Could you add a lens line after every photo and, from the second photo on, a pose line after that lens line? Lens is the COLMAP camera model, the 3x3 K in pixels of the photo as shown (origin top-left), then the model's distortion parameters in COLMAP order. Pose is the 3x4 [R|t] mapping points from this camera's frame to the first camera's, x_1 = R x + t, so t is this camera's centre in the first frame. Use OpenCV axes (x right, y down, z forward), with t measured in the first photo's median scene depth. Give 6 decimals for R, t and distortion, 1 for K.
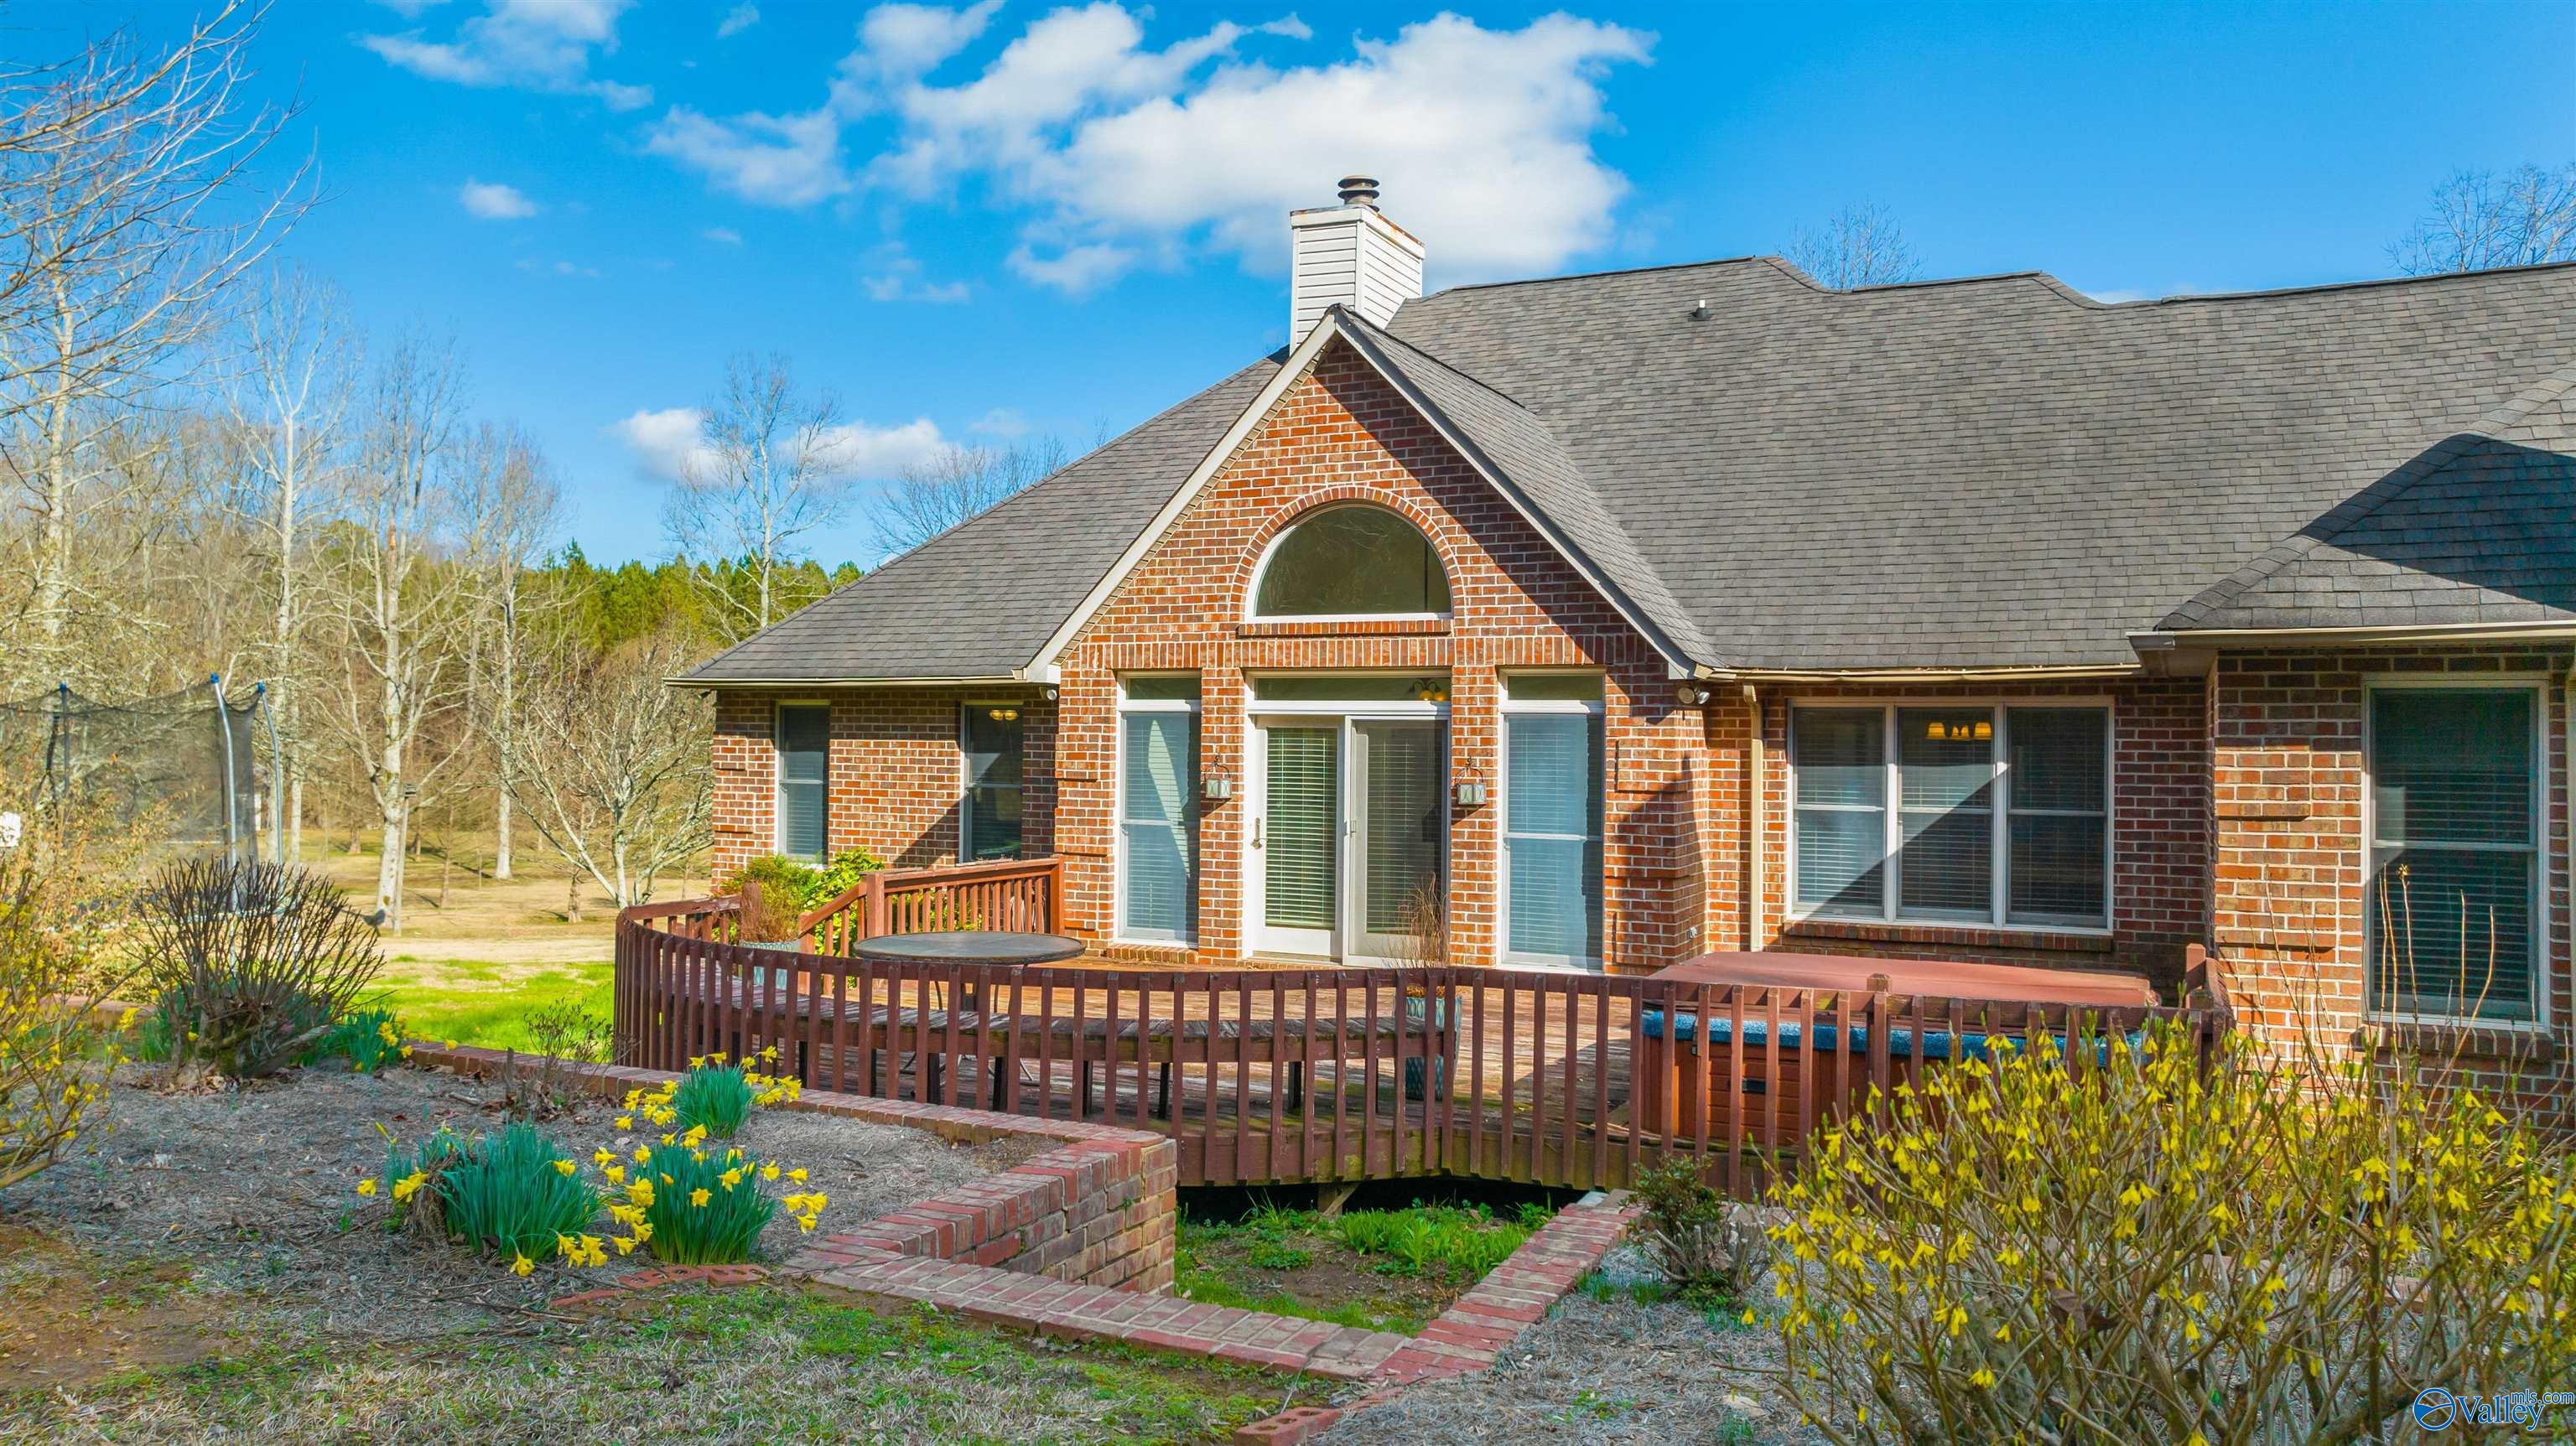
lens RADIAL K [[1837.9, 0, 1288.0], [0, 1837.9, 723.0], [0, 0, 1]] dist [-0.005536, -0.002081]
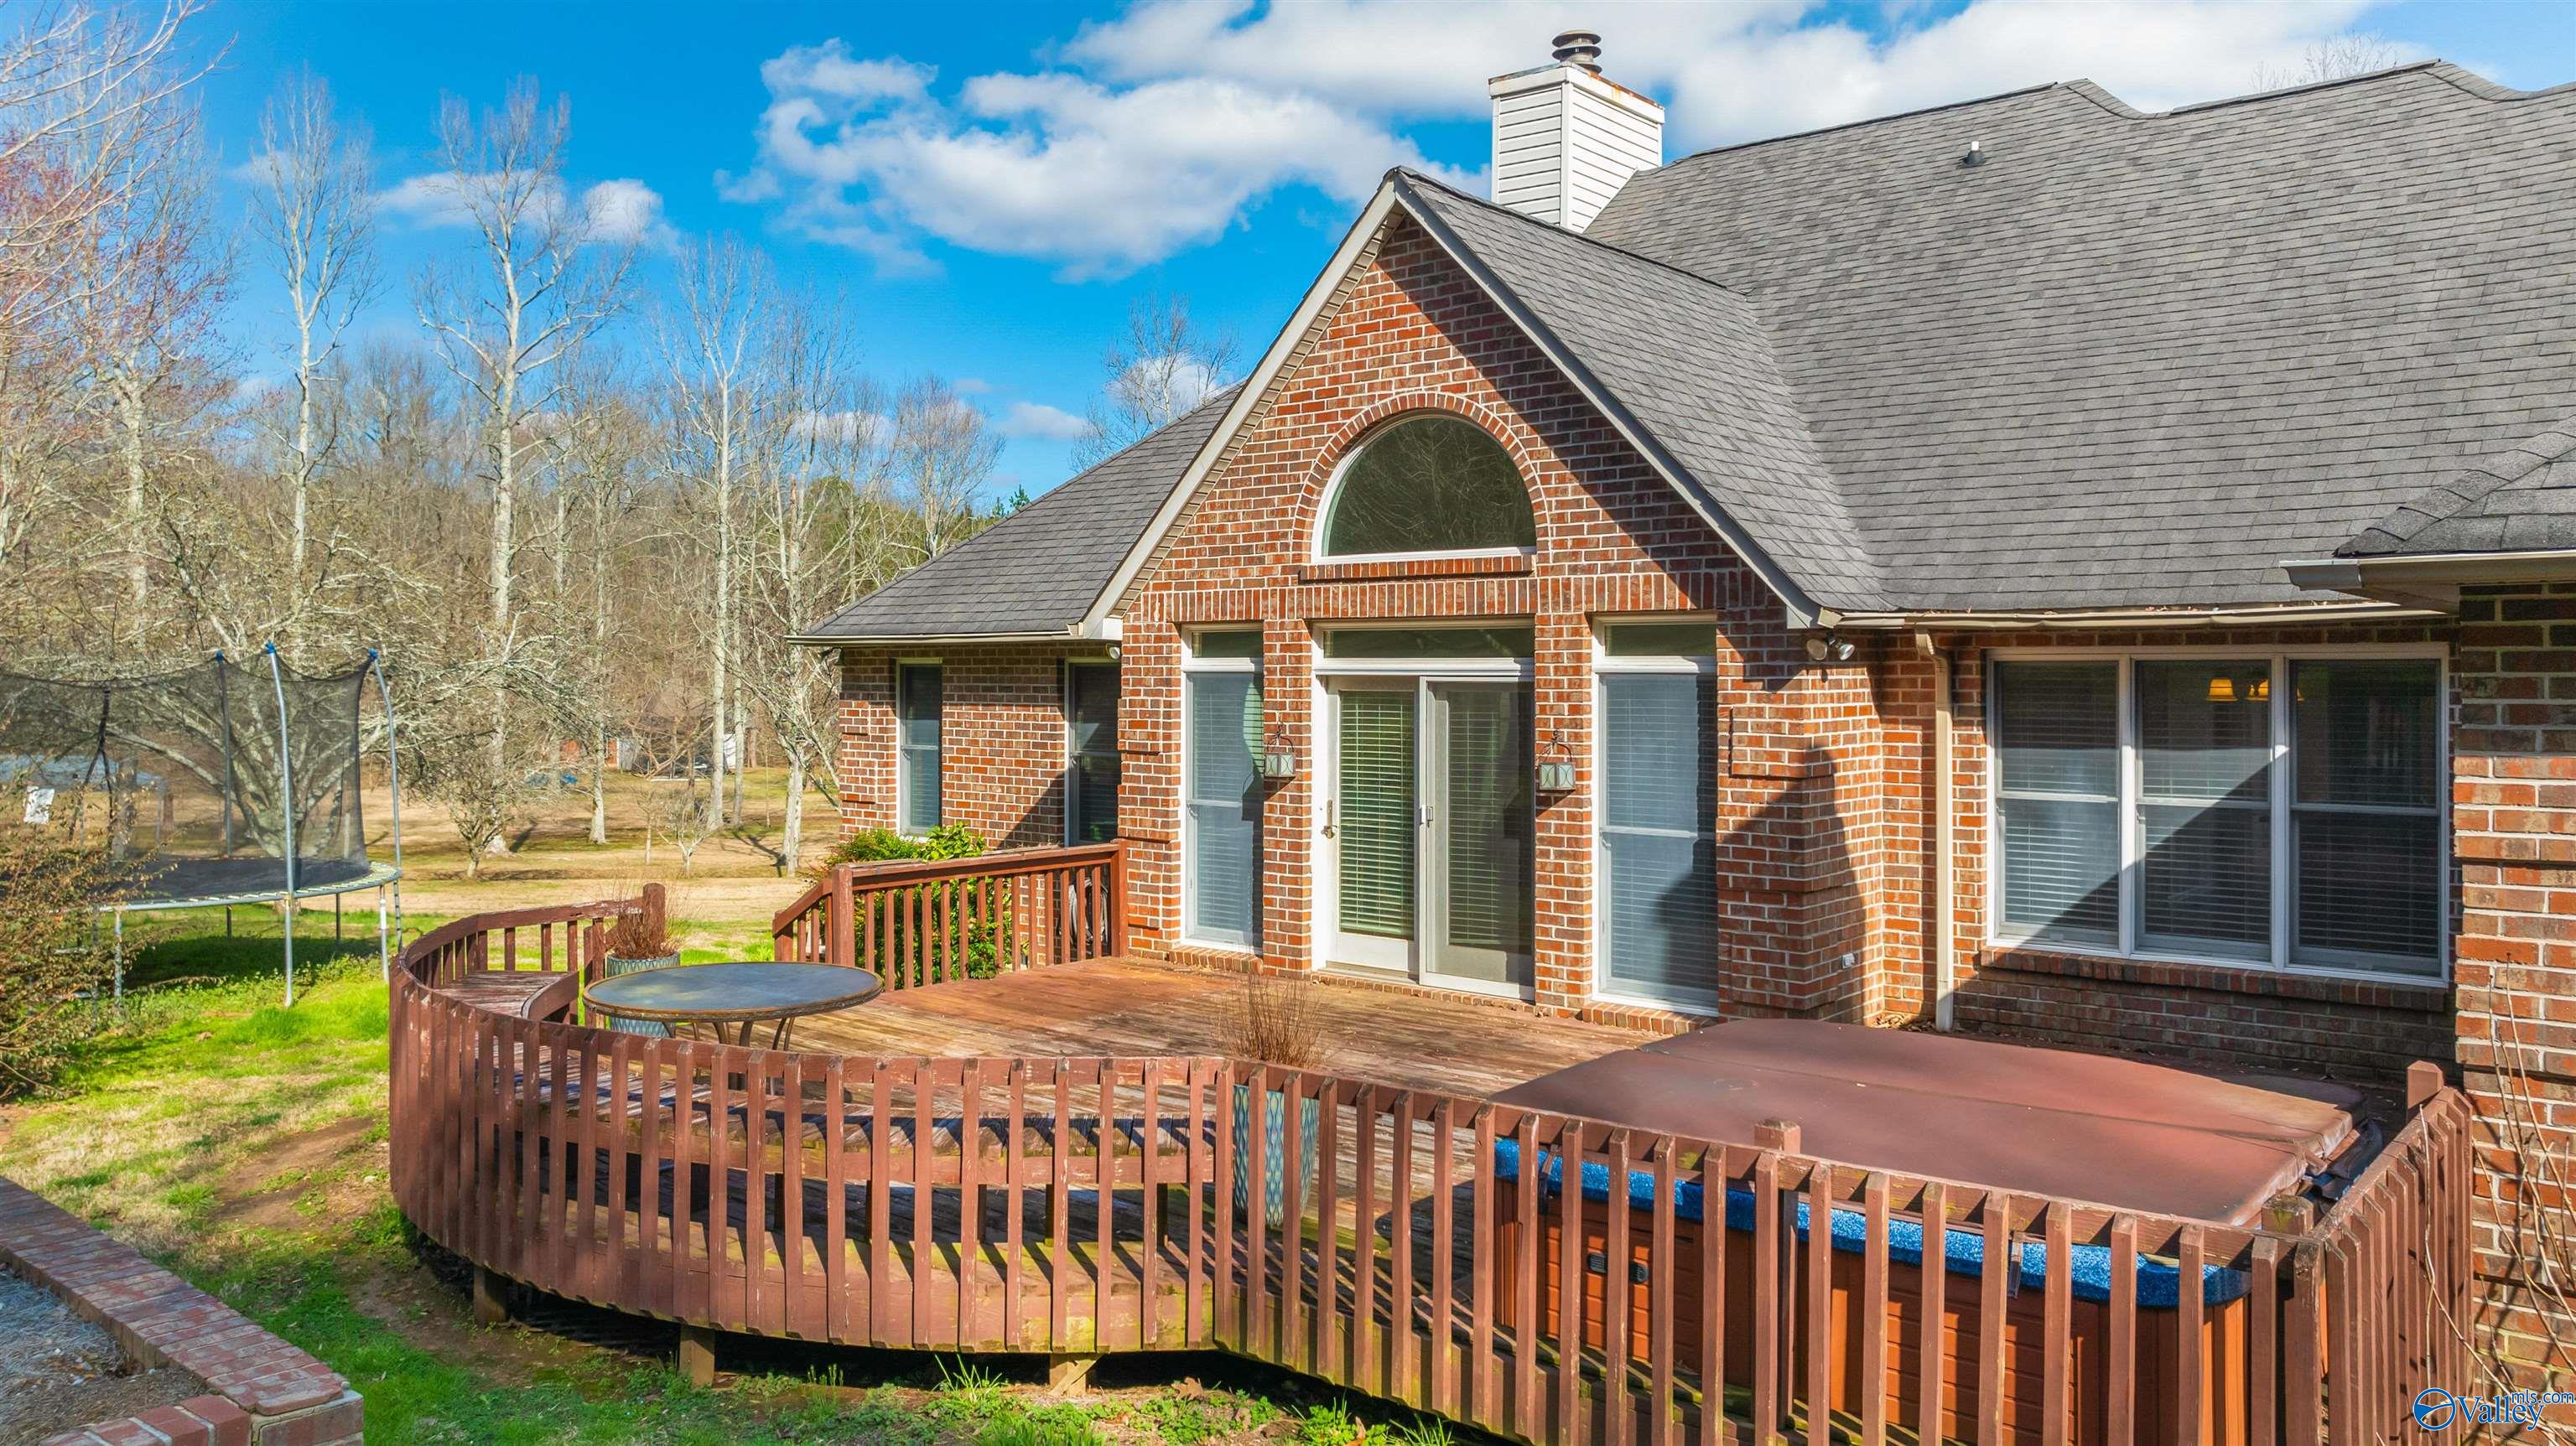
lens RADIAL K [[1854.5, 0, 1285.1], [0, 1854.5, 677.4], [0, 0, 1]] dist [-0.031316, 0.033736]
pose [[0.967674, -0.009254, -0.252034, 0.182406], [0.012370, 0.999865, 0.010785, -0.013443], [0.251900, -0.013554, 0.967658, 0.198603]]
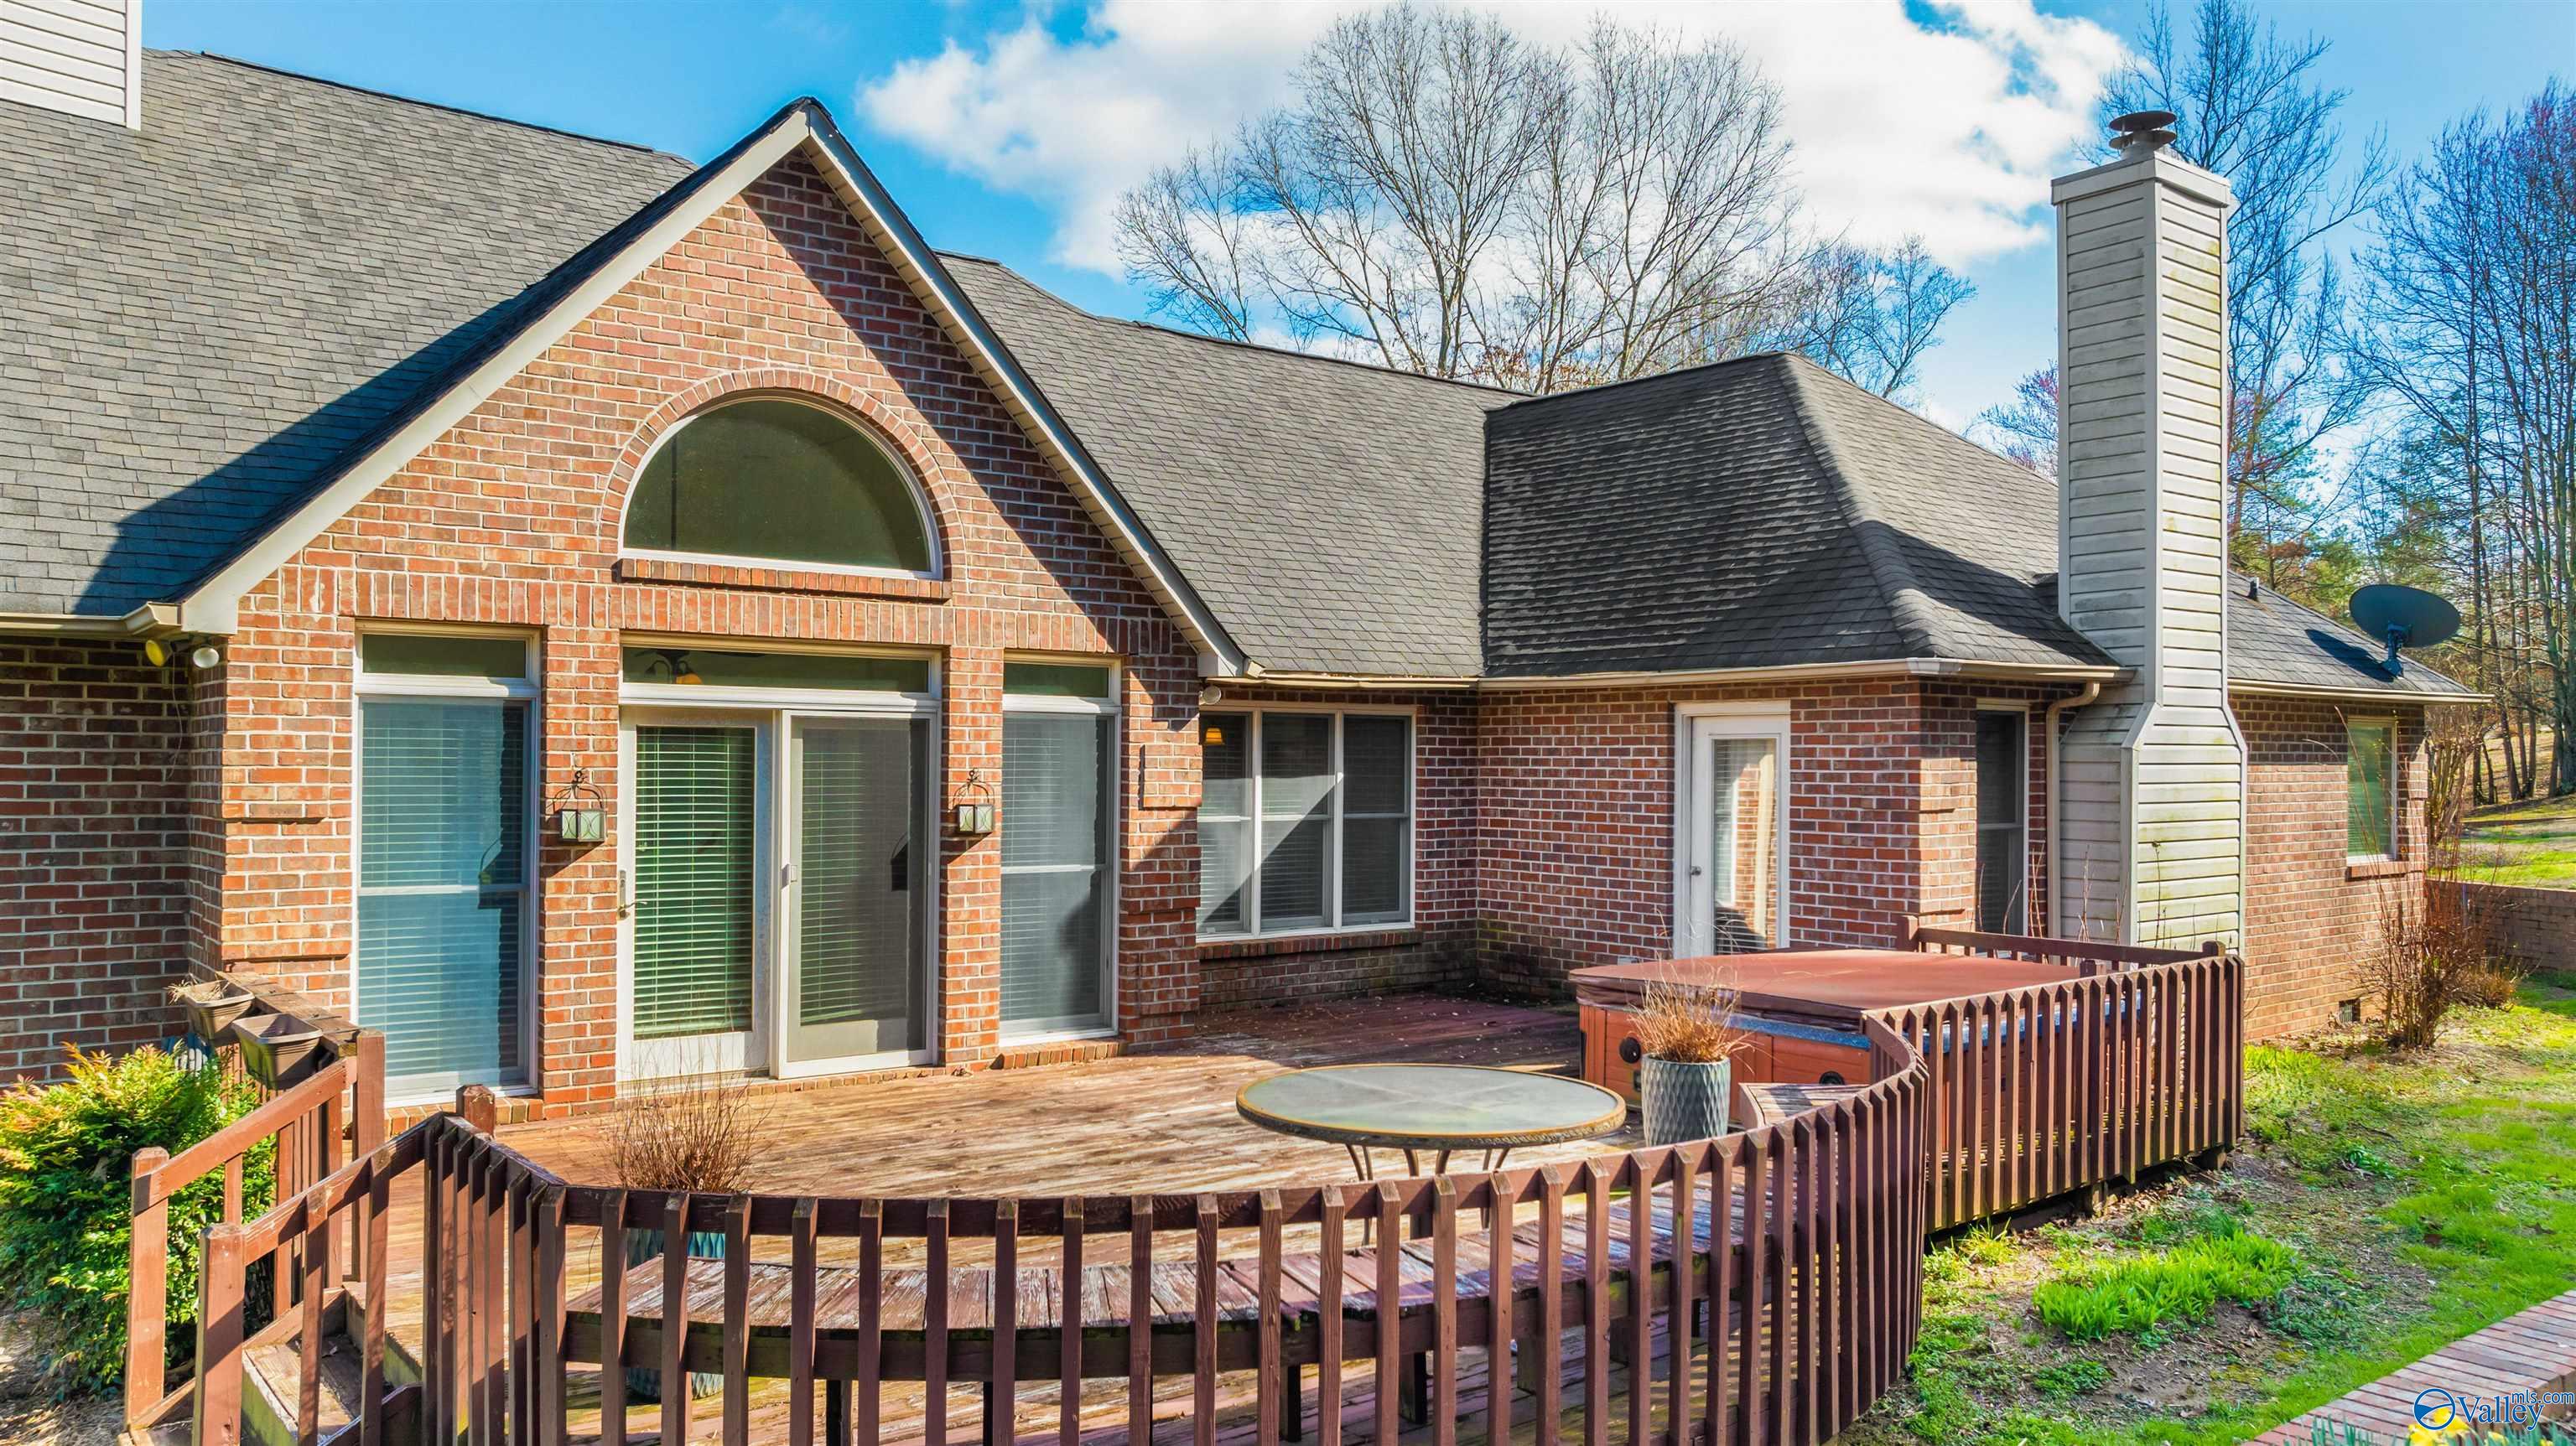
lens RADIAL K [[1815.9, 0, 1296.8], [0, 1815.9, 769.4], [0, 0, 1]] dist [-0.007217, -0.002675]
pose [[0.429949, -0.010531, 0.902792, -0.498574], [-0.009375, 0.999826, 0.016128, 0.005334], [-0.902804, -0.015397, 0.429776, 0.551234]]
